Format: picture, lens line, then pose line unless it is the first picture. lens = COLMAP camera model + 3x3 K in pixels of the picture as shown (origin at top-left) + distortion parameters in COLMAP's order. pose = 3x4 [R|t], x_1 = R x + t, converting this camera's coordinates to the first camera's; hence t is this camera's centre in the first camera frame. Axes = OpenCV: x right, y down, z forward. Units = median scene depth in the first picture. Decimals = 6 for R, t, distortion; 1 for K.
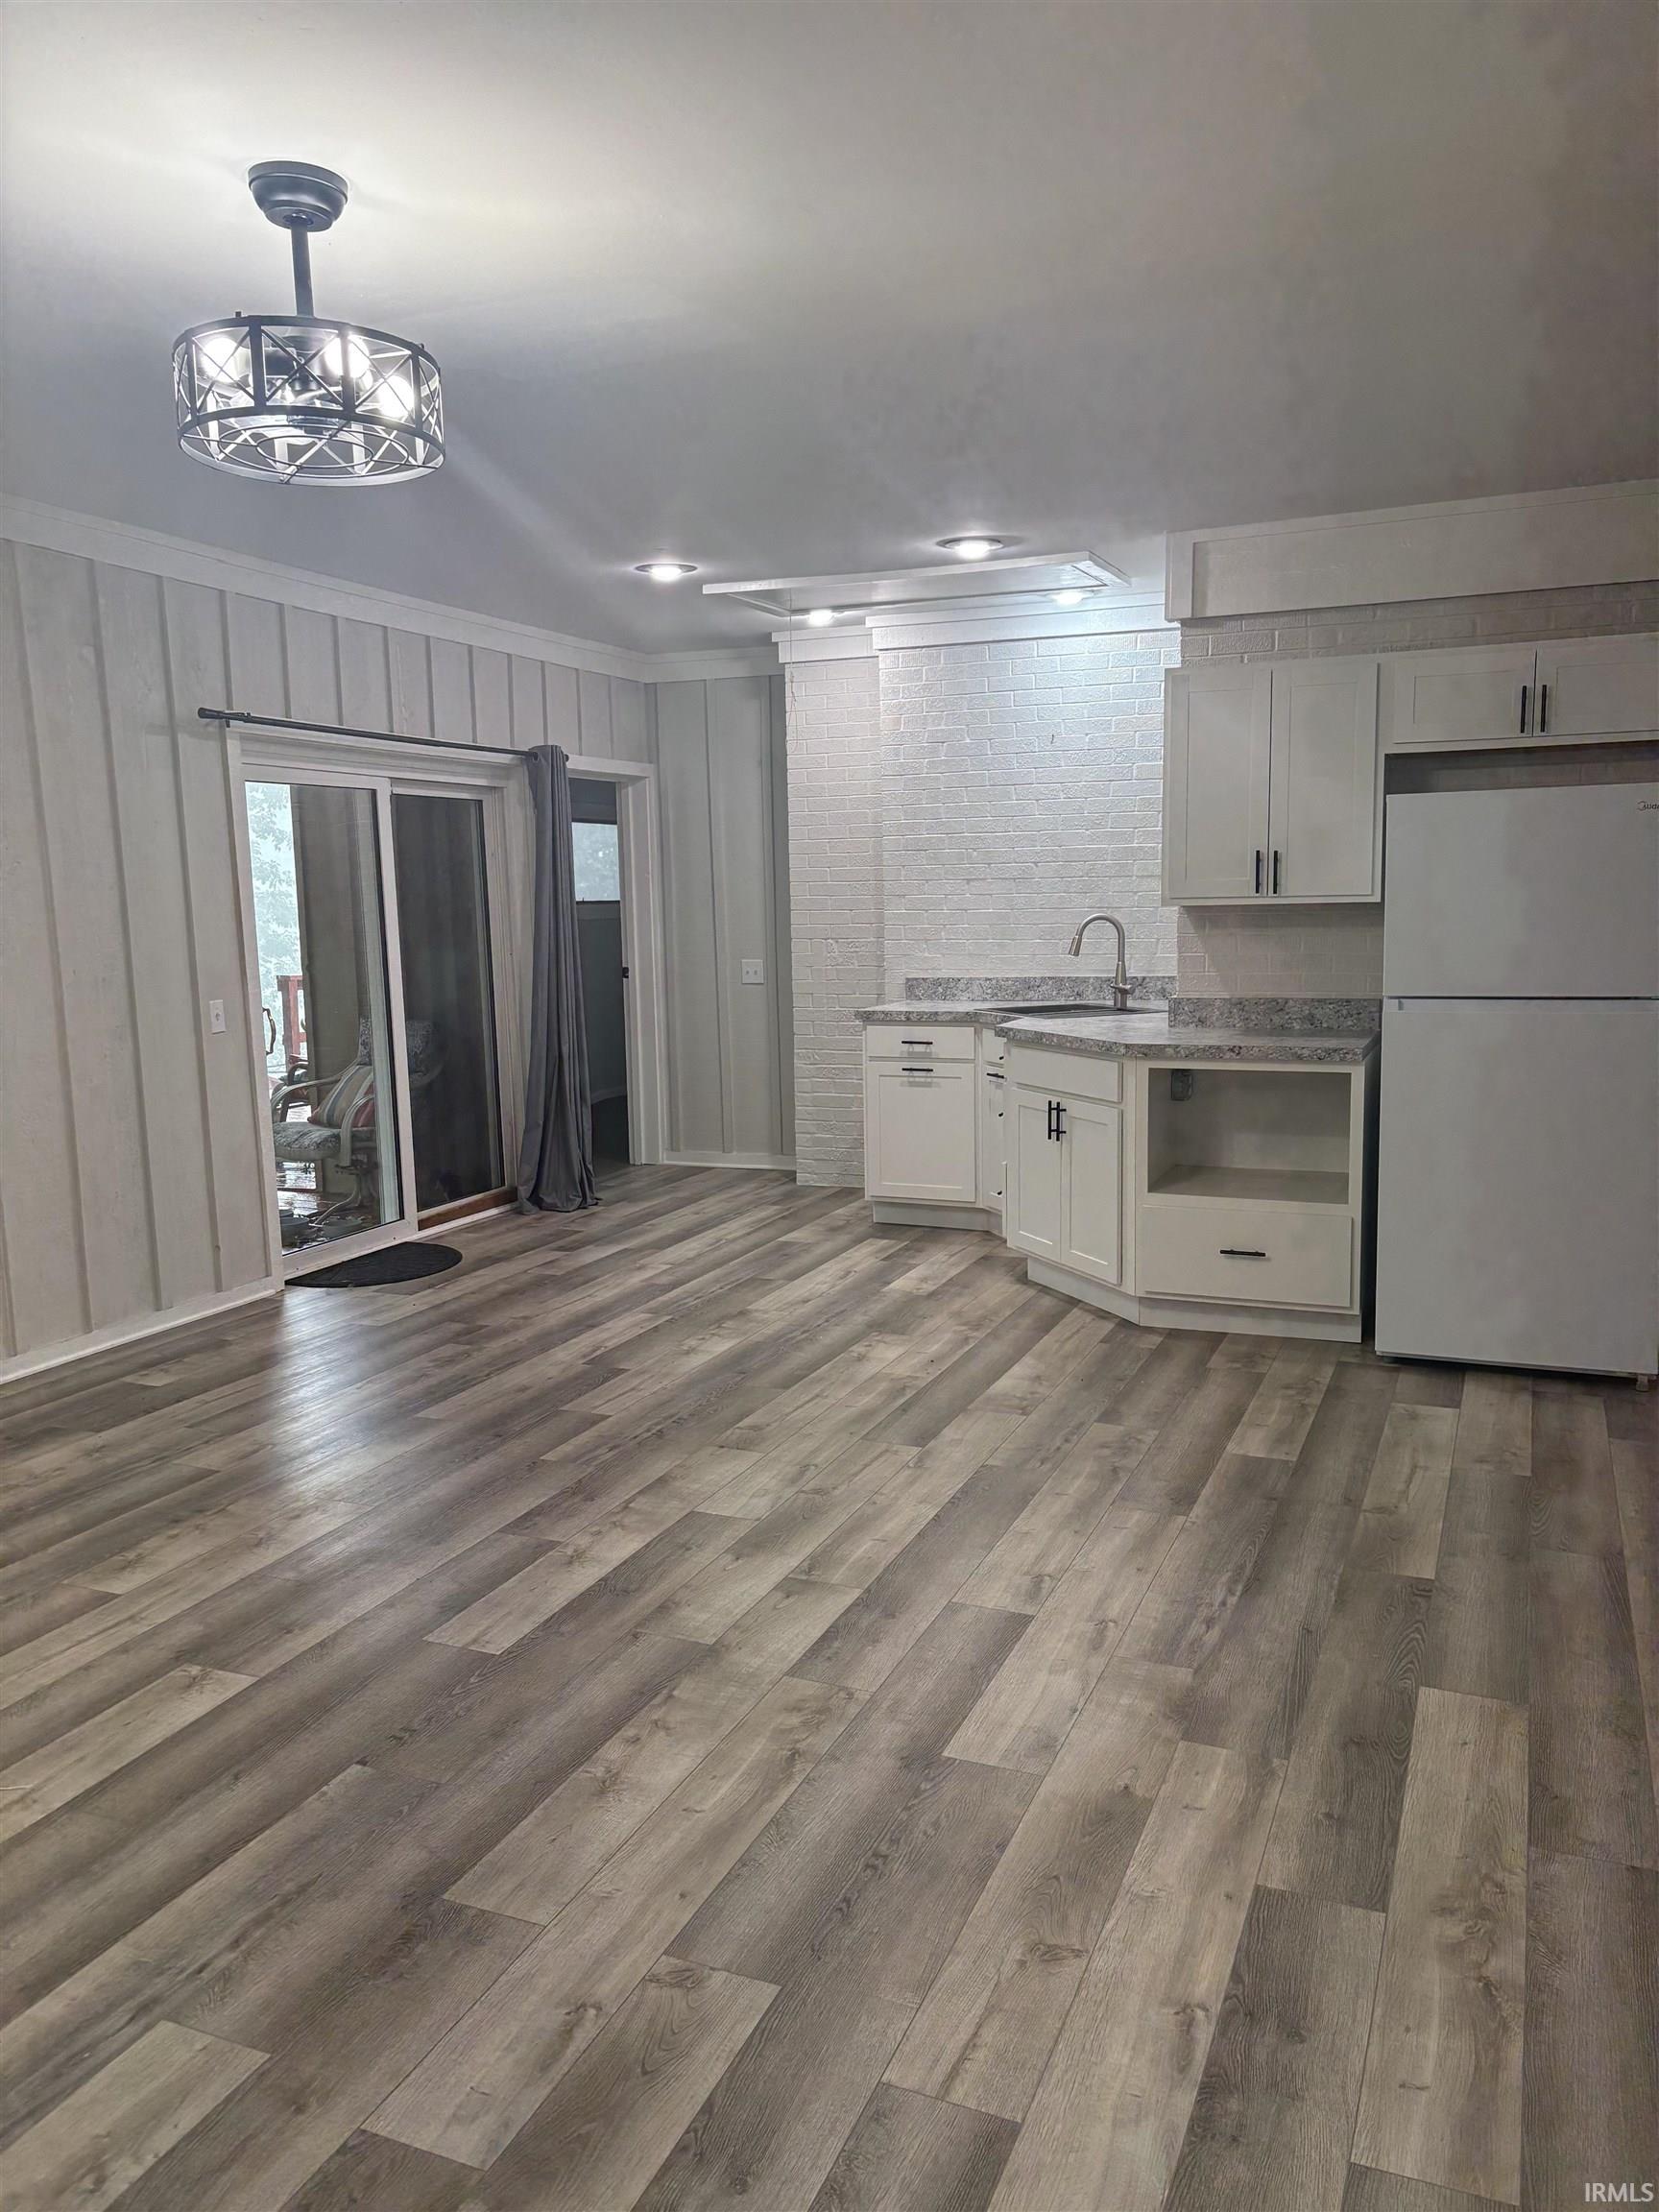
lens RADIAL K [[1659.6, 0, 830.0], [0, 1659.6, 1110.7], [0, 0, 1]] dist [0.003235, -0.003537]
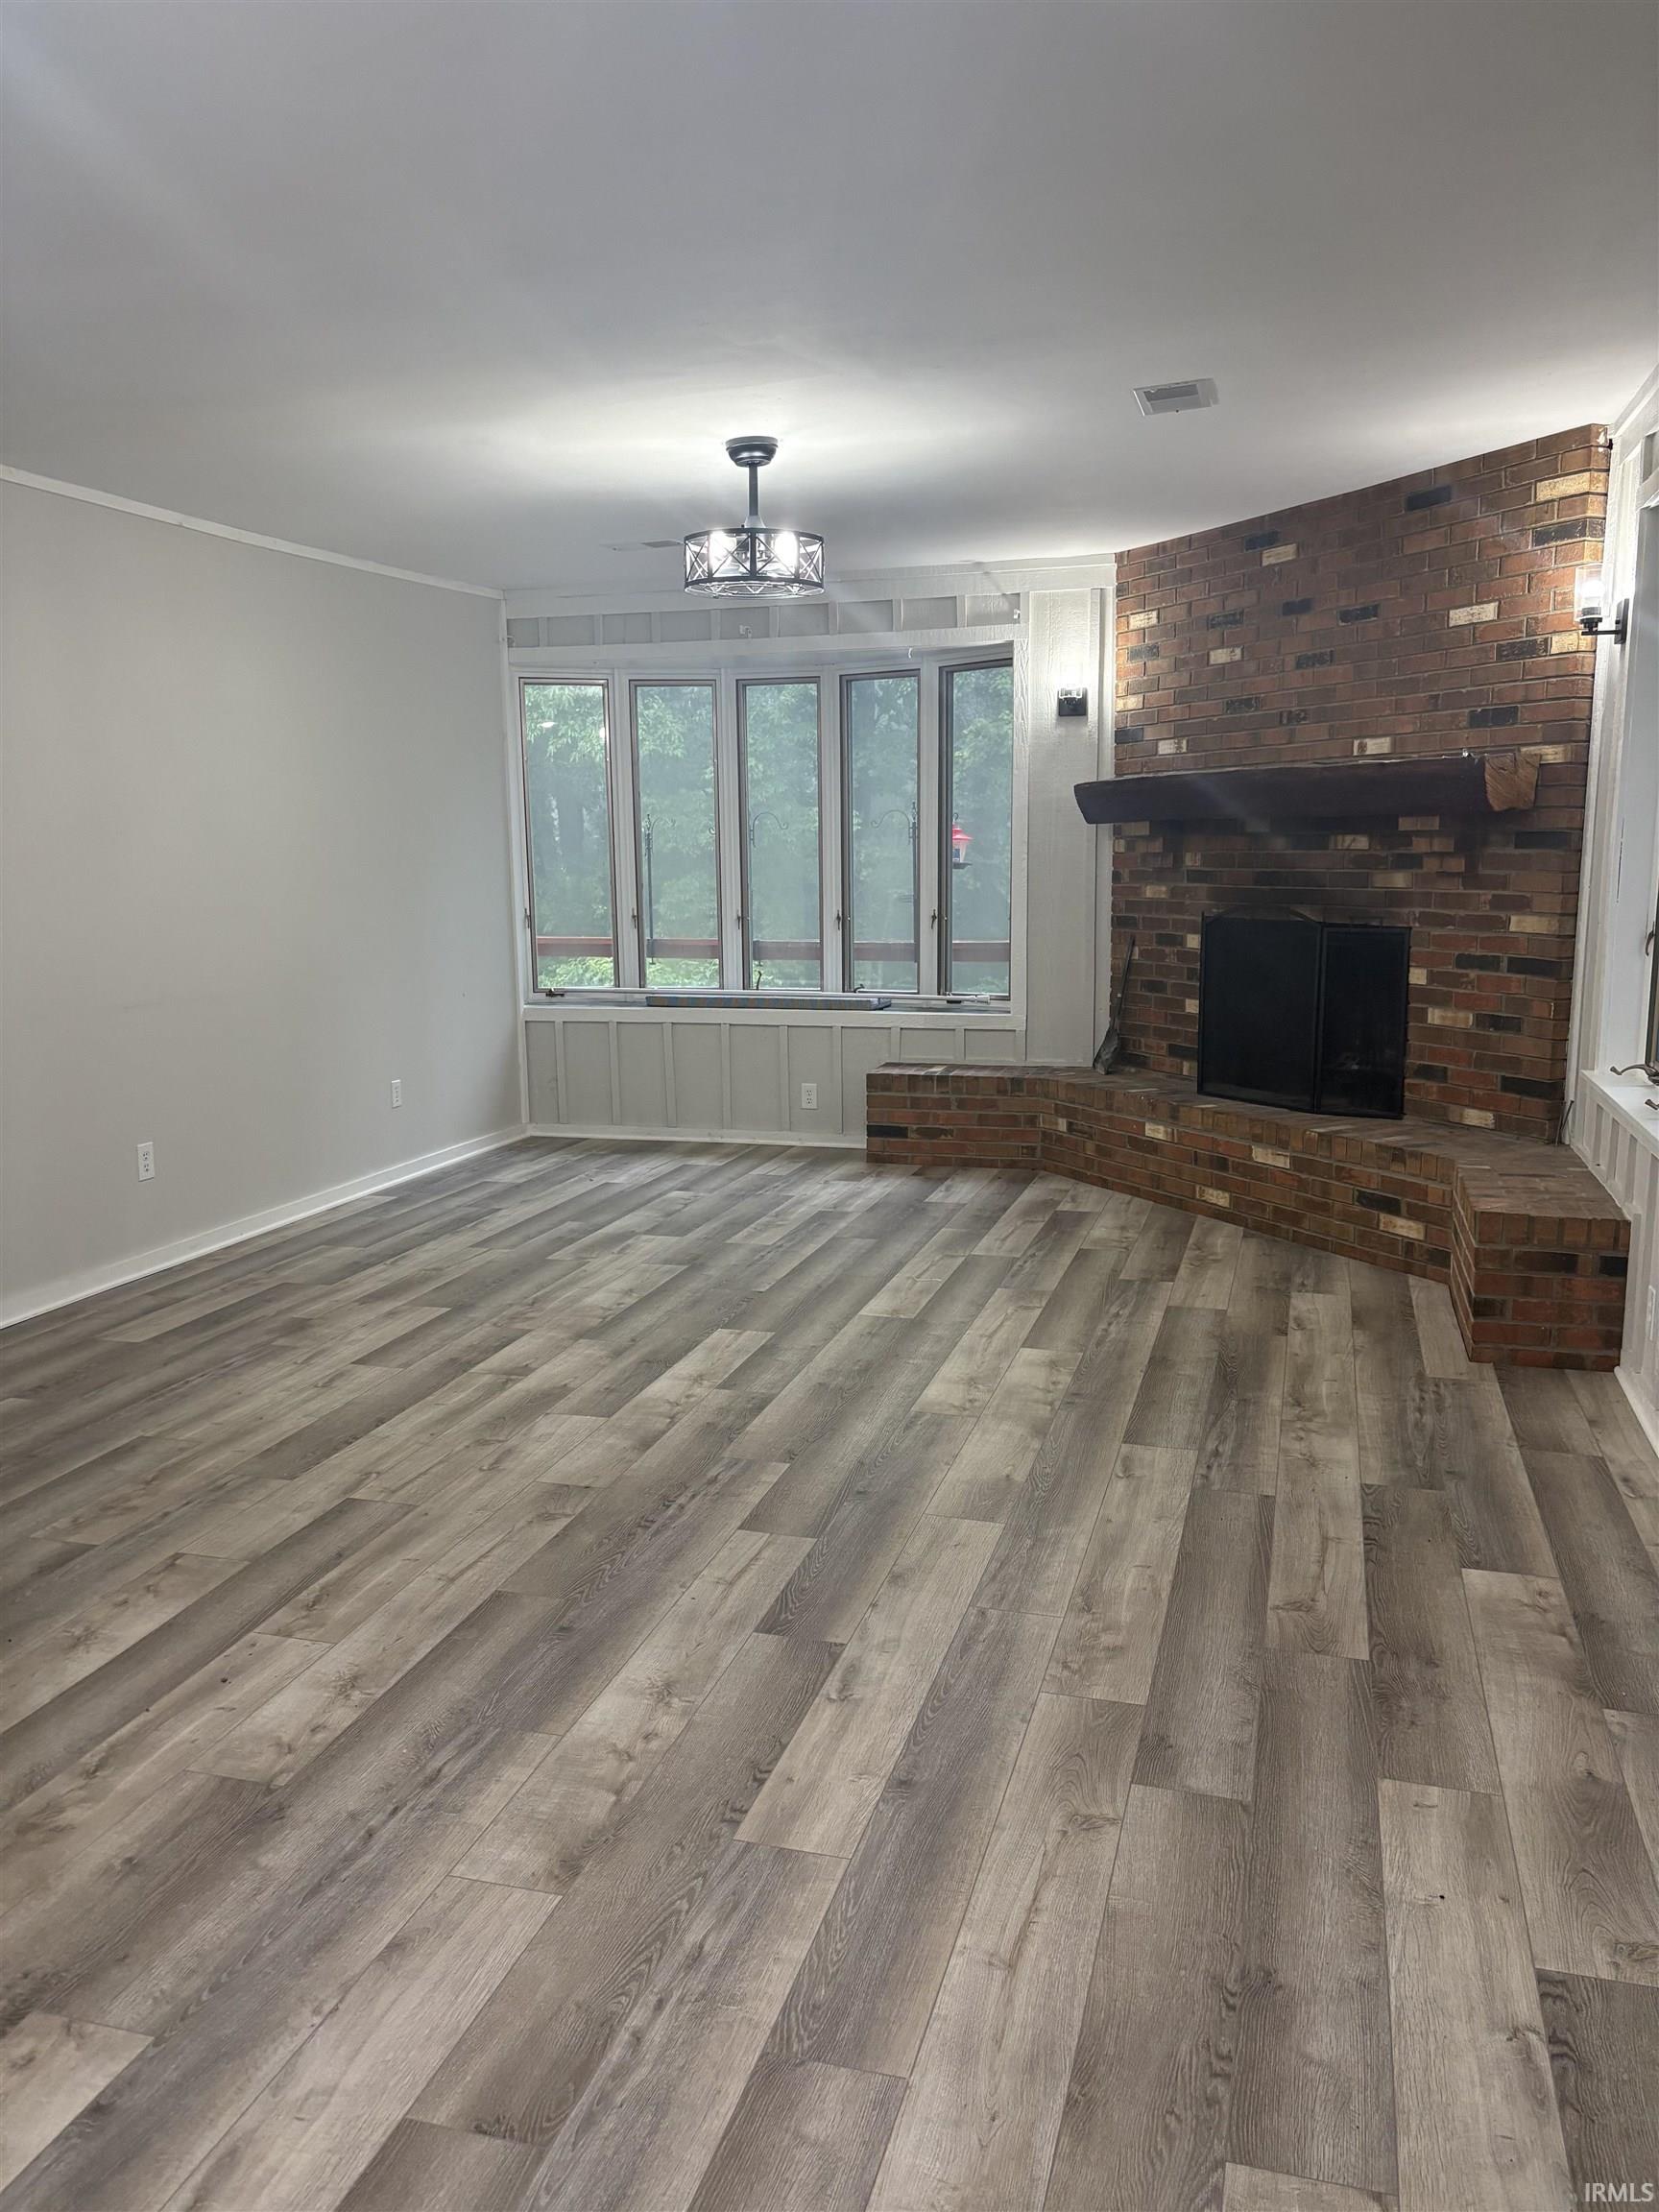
lens RADIAL K [[1659.6, 0, 828.6], [0, 1659.6, 1107.2], [0, 0, 1]] dist [0.003235, -0.003537]
pose [[-0.993591, 0.041387, -0.105182, -0.121964], [0.009918, 0.958888, 0.283612, -0.258443], [0.112595, 0.280752, -0.953153, 2.018517]]
